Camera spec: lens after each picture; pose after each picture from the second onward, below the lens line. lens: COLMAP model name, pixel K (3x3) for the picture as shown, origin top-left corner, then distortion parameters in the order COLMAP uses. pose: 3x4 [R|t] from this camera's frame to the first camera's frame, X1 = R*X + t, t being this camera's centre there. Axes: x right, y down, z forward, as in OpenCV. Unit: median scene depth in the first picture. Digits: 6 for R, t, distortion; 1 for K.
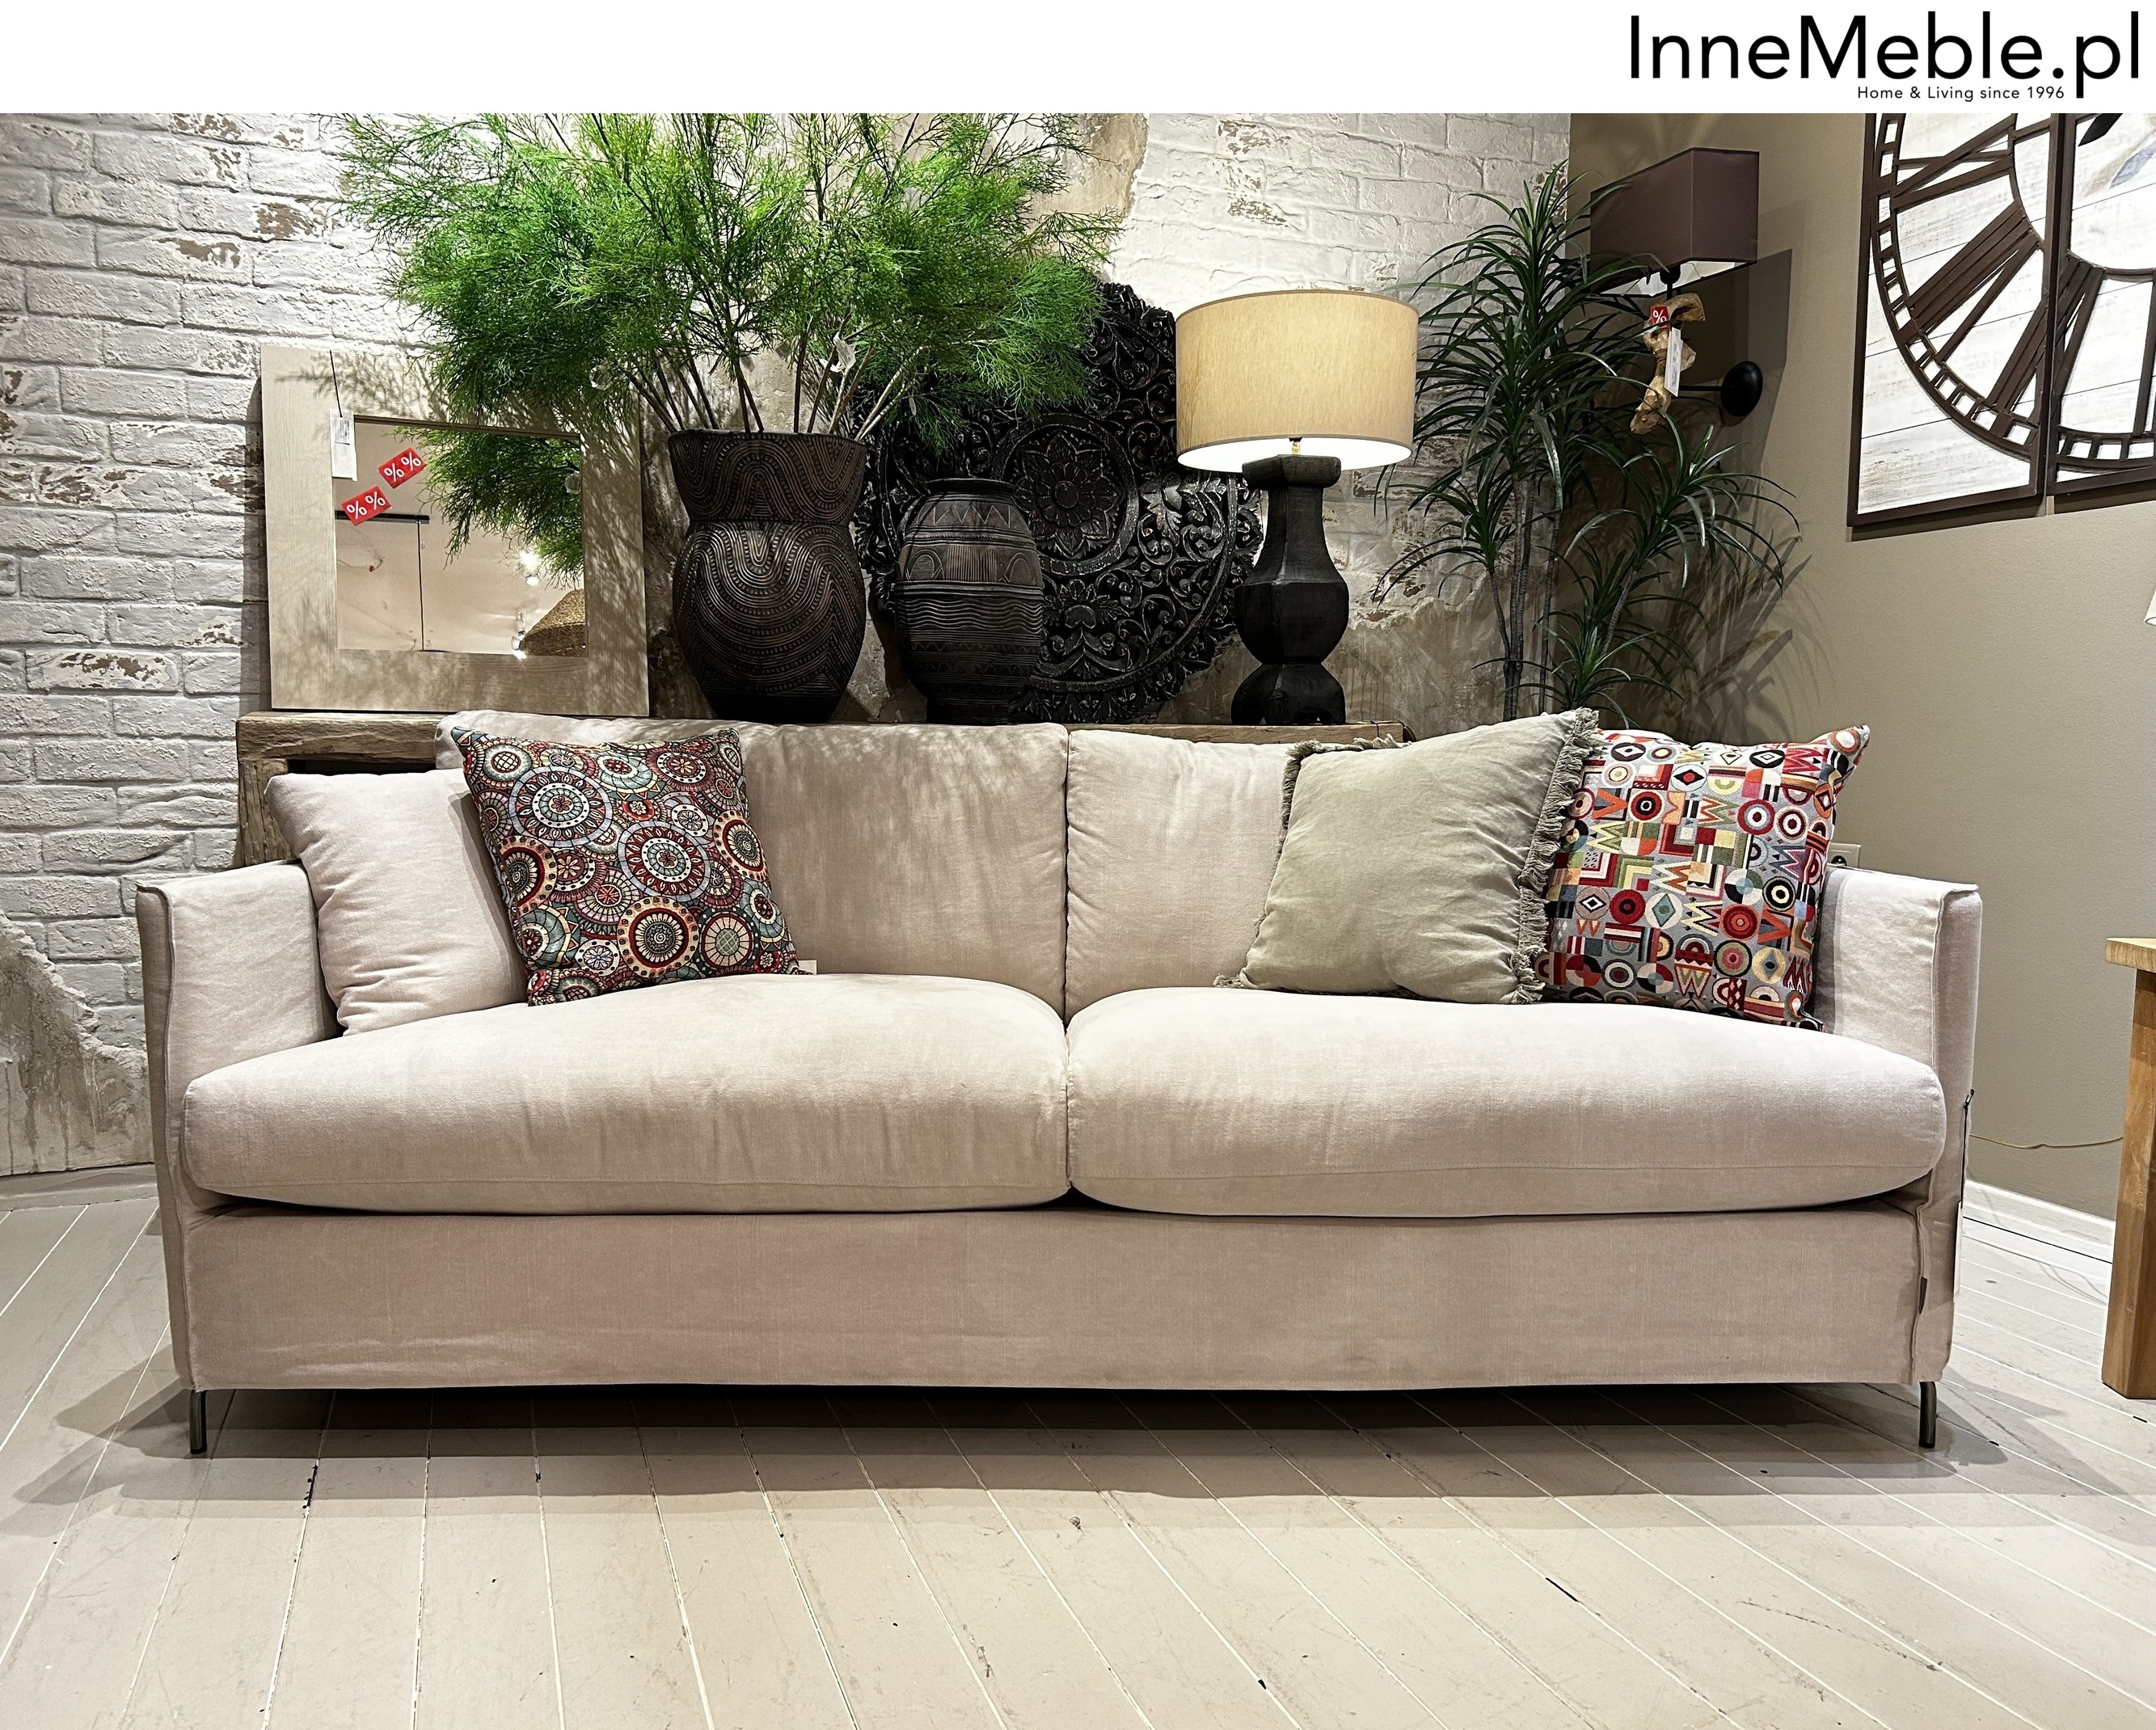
lens RADIAL K [[1644.1, 0, 1078.4], [0, 1644.1, 927.4], [0, 0, 1]] dist [0.069162, -0.091640]
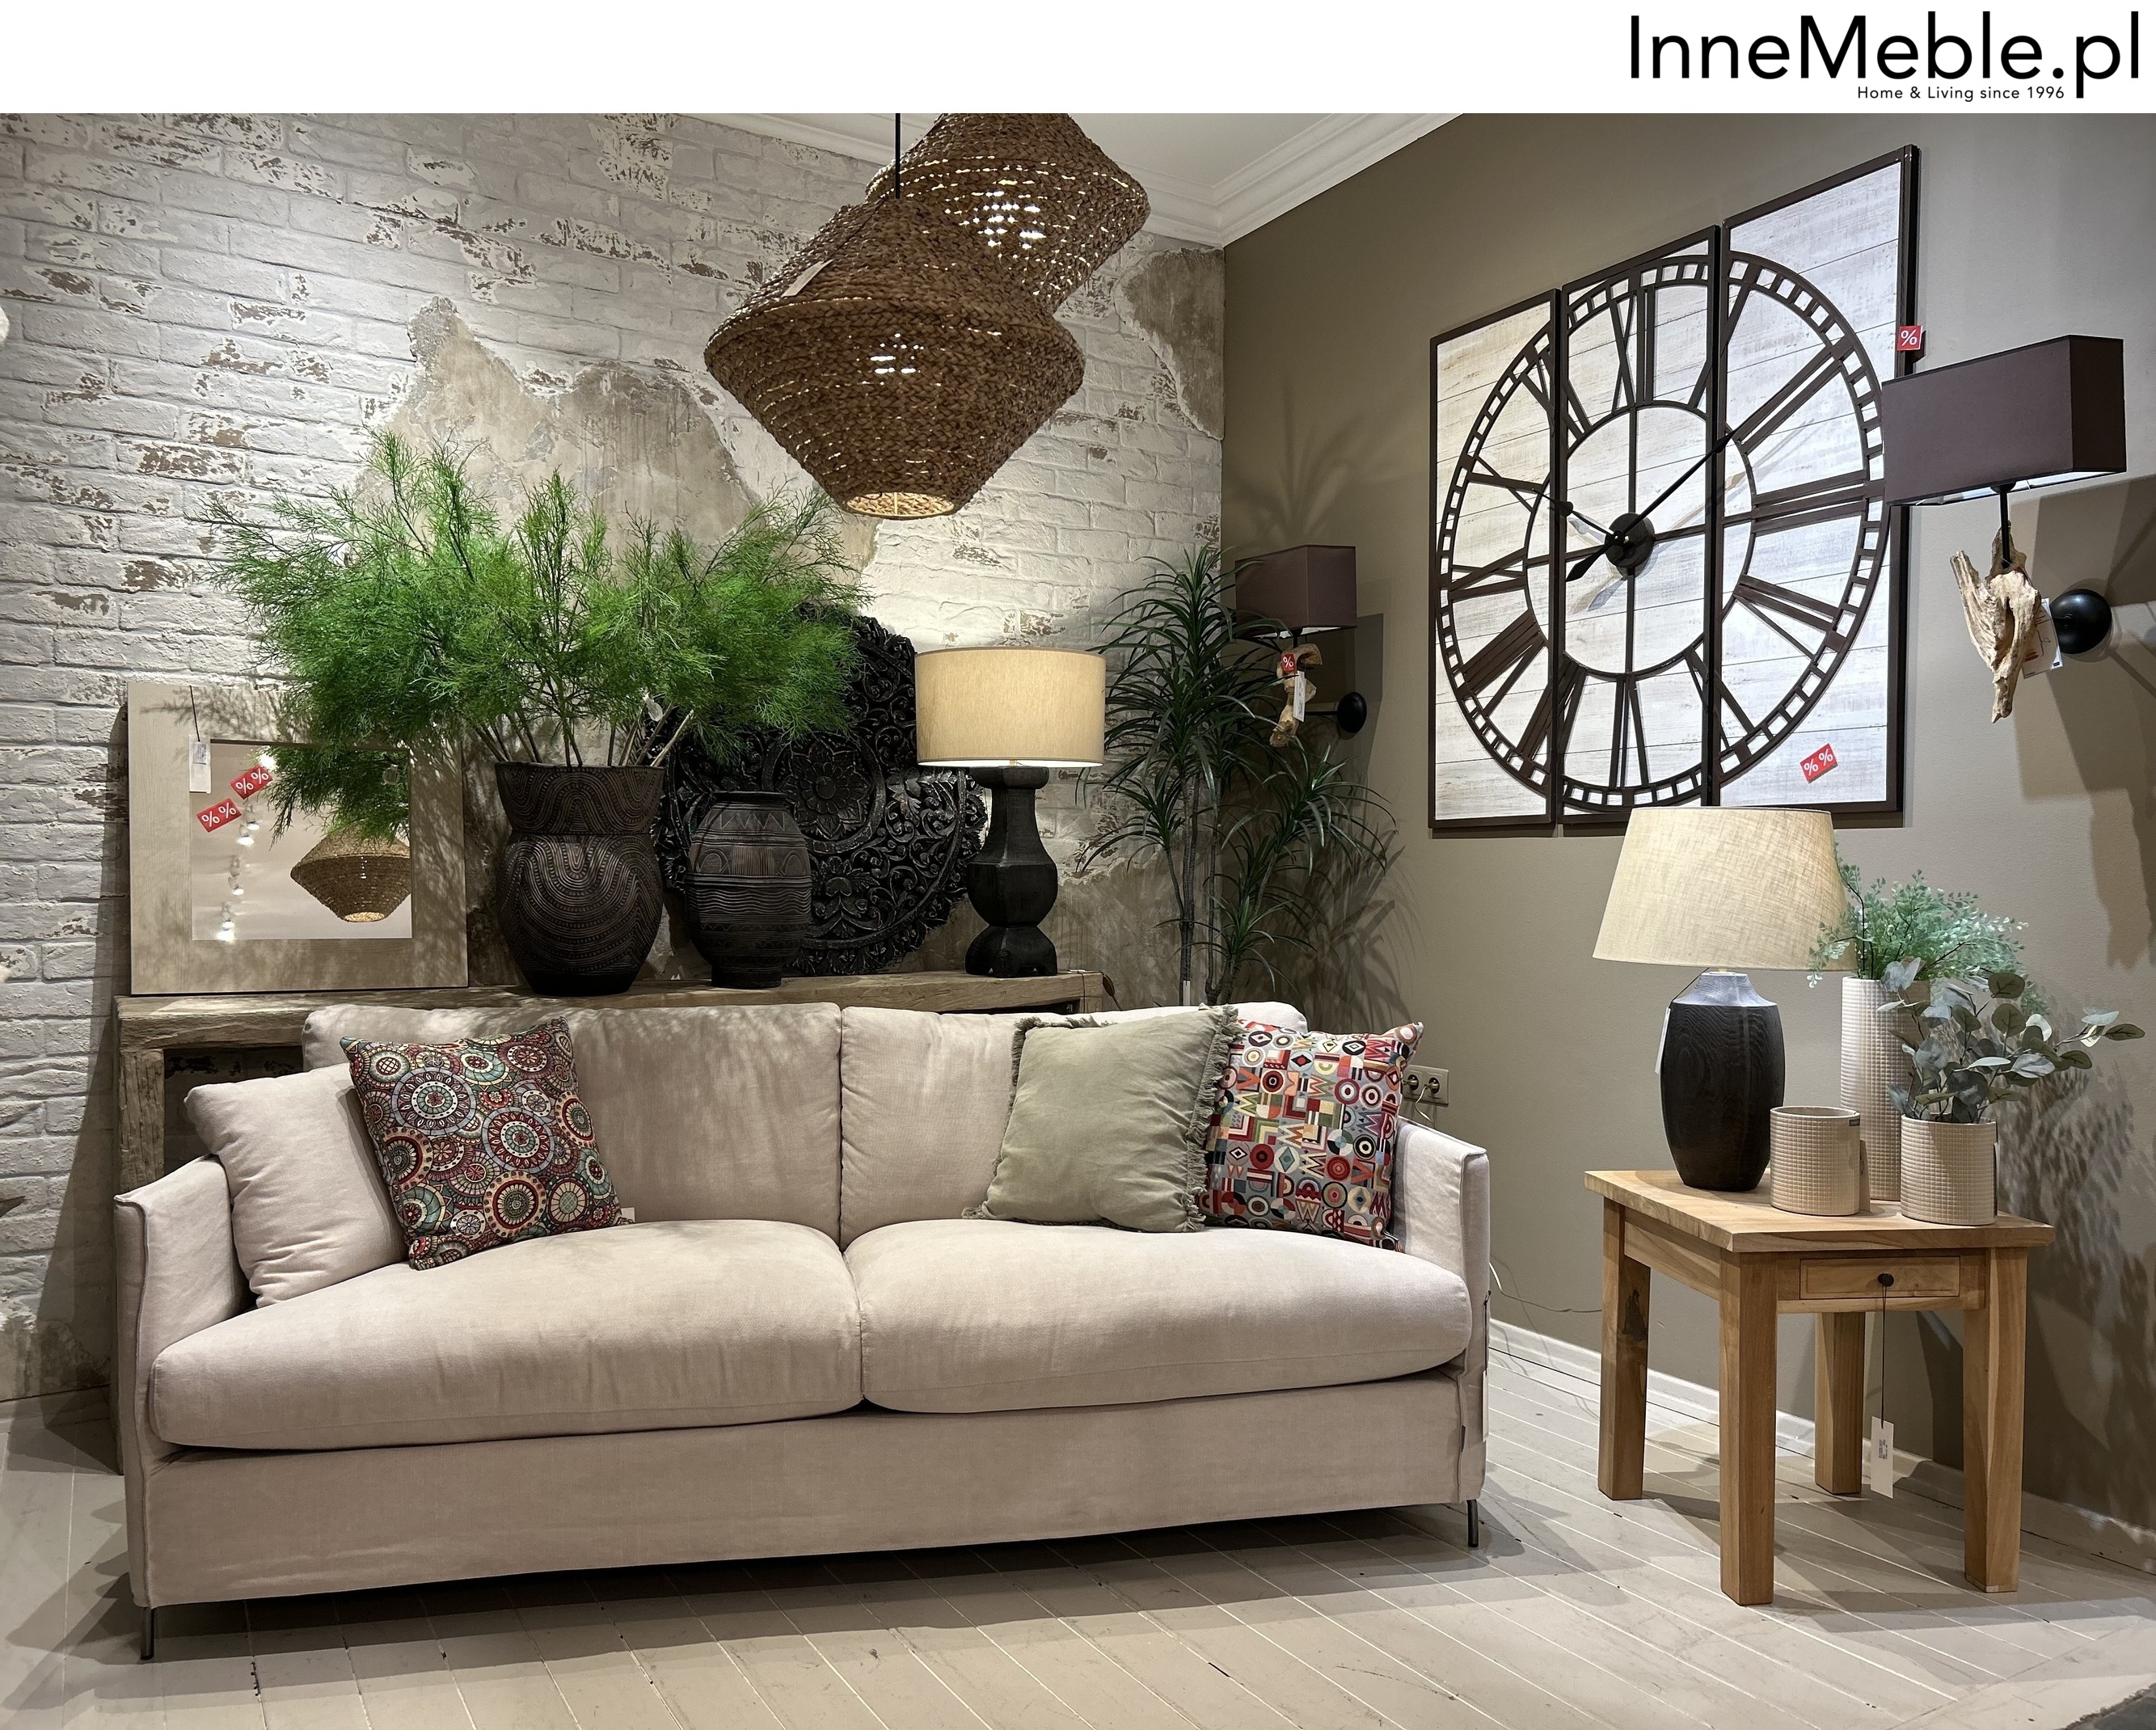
lens RADIAL K [[1646.5, 0, 1091.5], [0, 1646.5, 926.8], [0, 0, 1]] dist [0.047490, -0.051969]
pose [[0.983565, -0.007756, 0.180388, -0.044505], [0.021850, 0.996847, -0.076277, -0.084843], [-0.179227, 0.078965, 0.980634, -0.276352]]
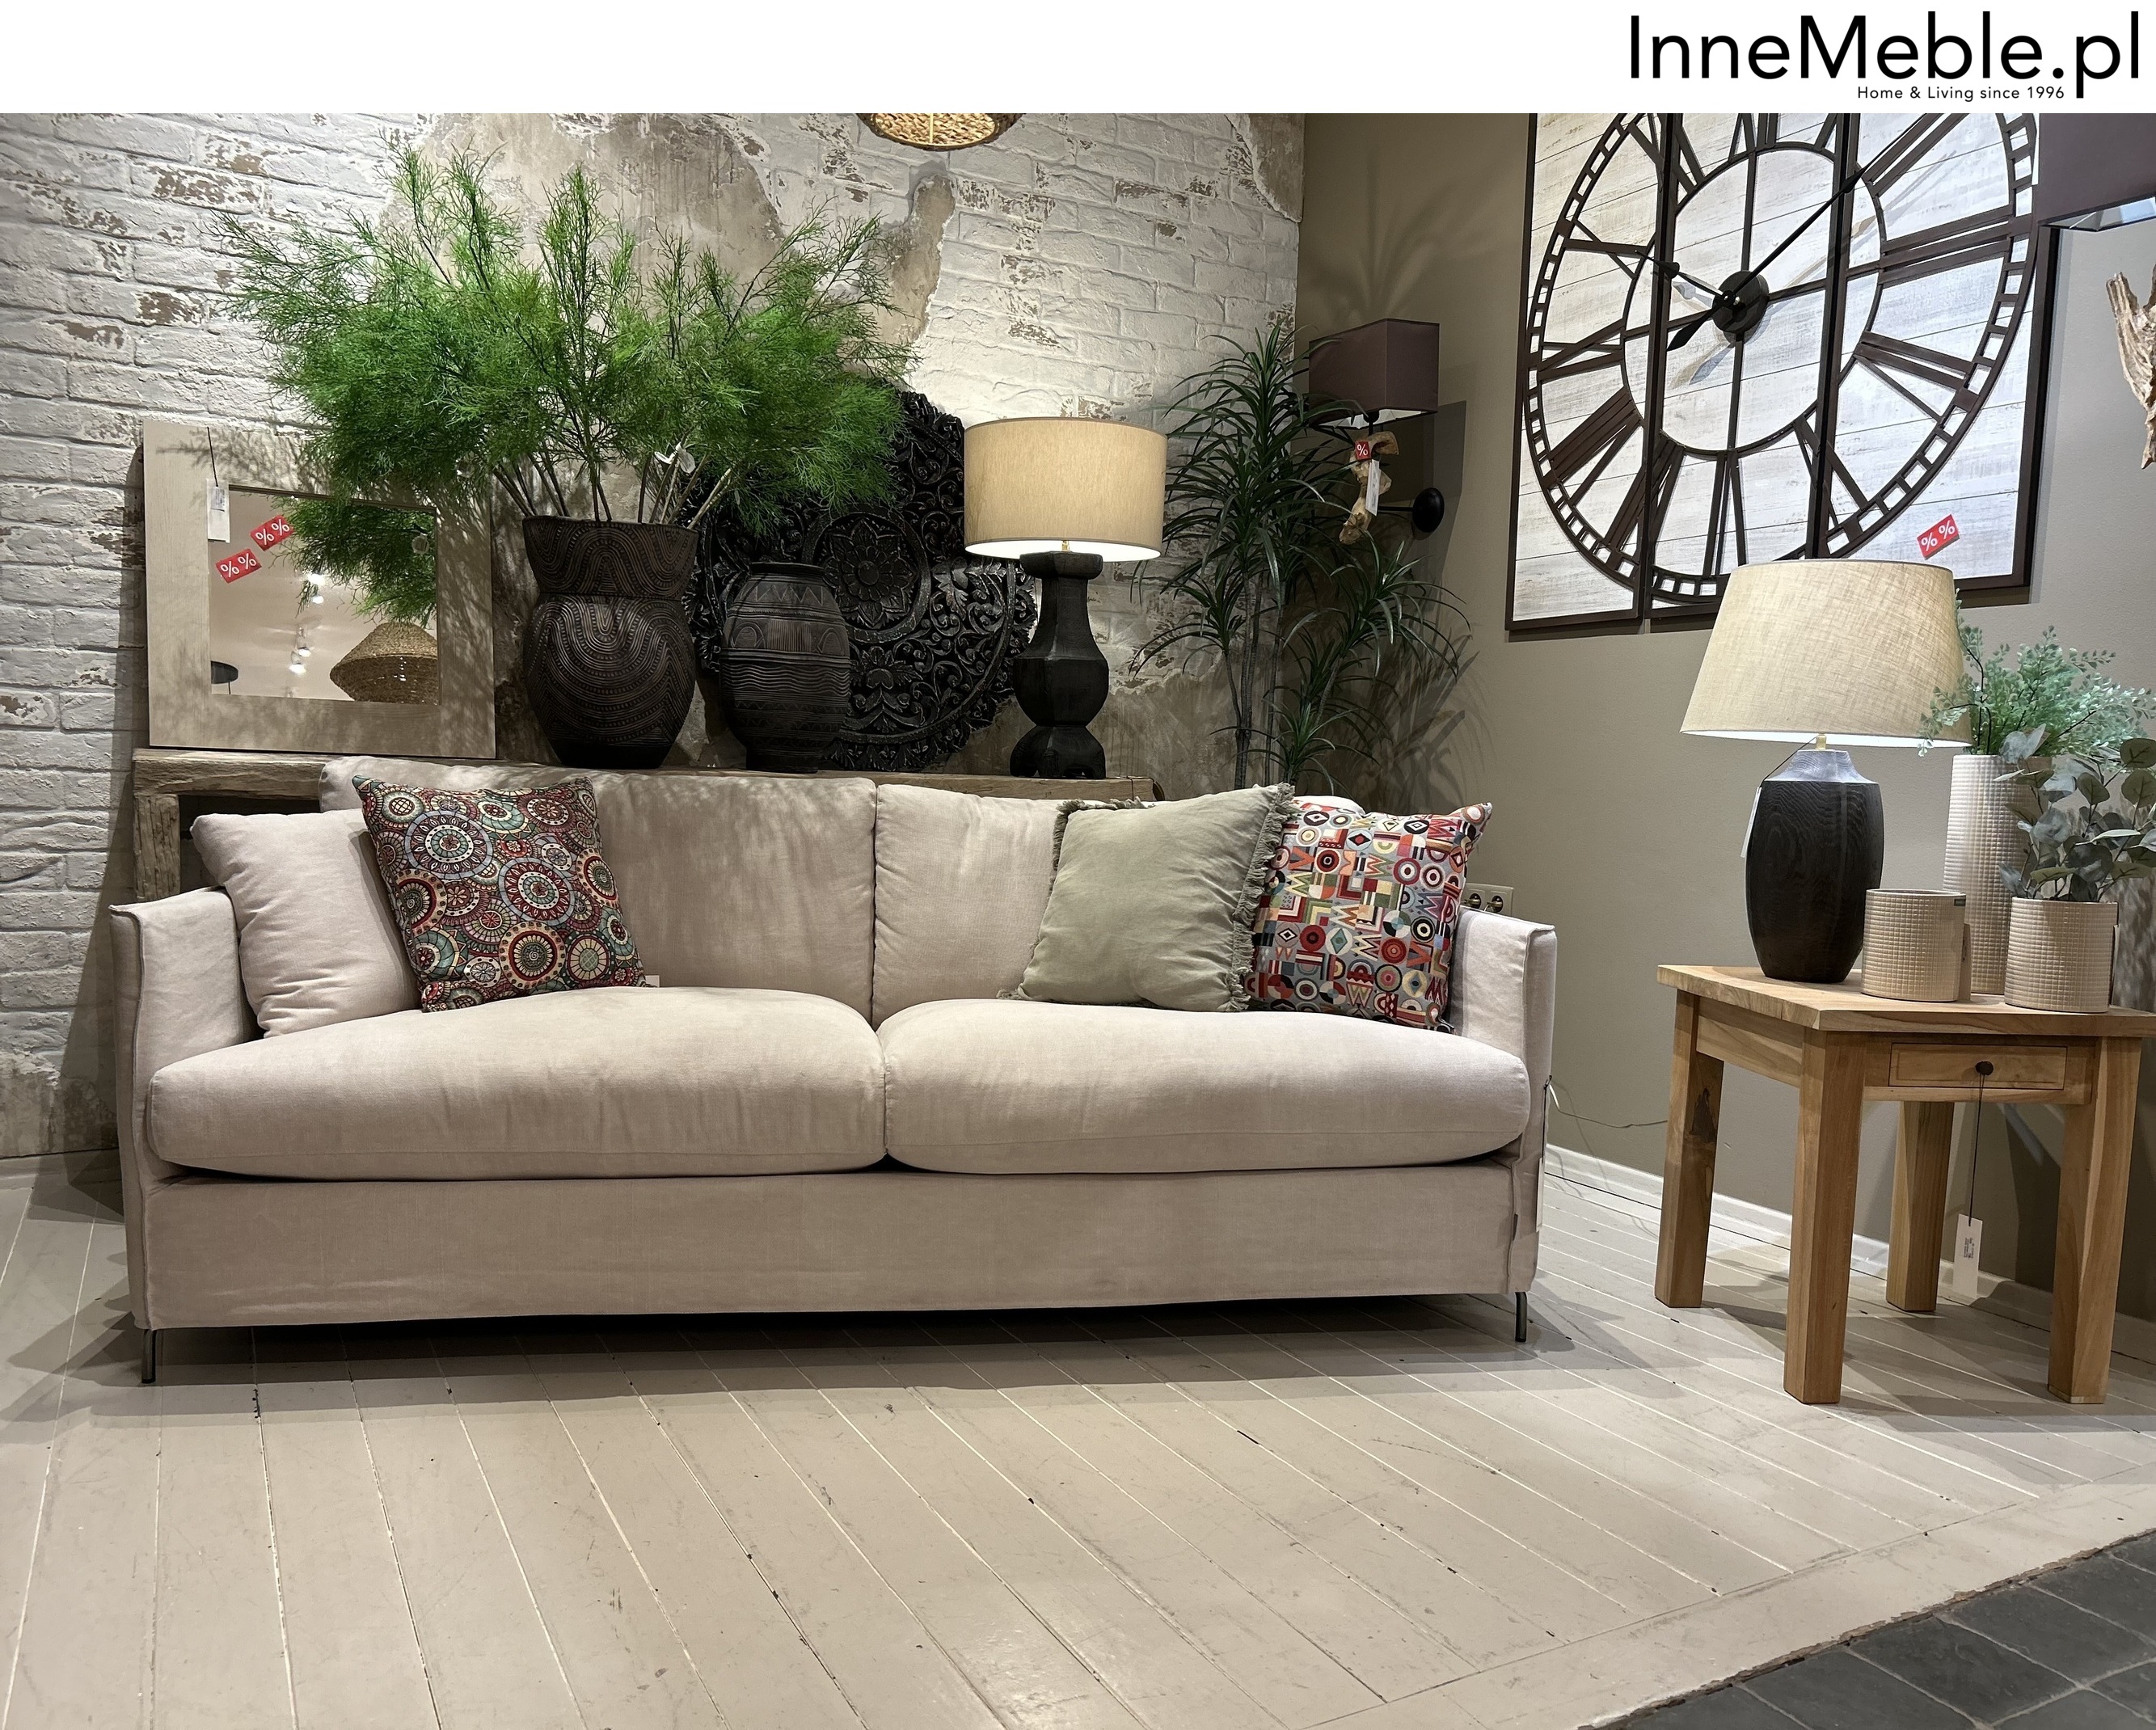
lens RADIAL K [[1645.2, 0, 1086.1], [0, 1645.2, 931.0], [0, 0, 1]] dist [0.053484, -0.062852]
pose [[0.989531, 0.010239, 0.143957, -0.026448], [-0.009067, 0.999920, -0.008795, -0.004025], [-0.144036, 0.007398, 0.989545, -0.212245]]
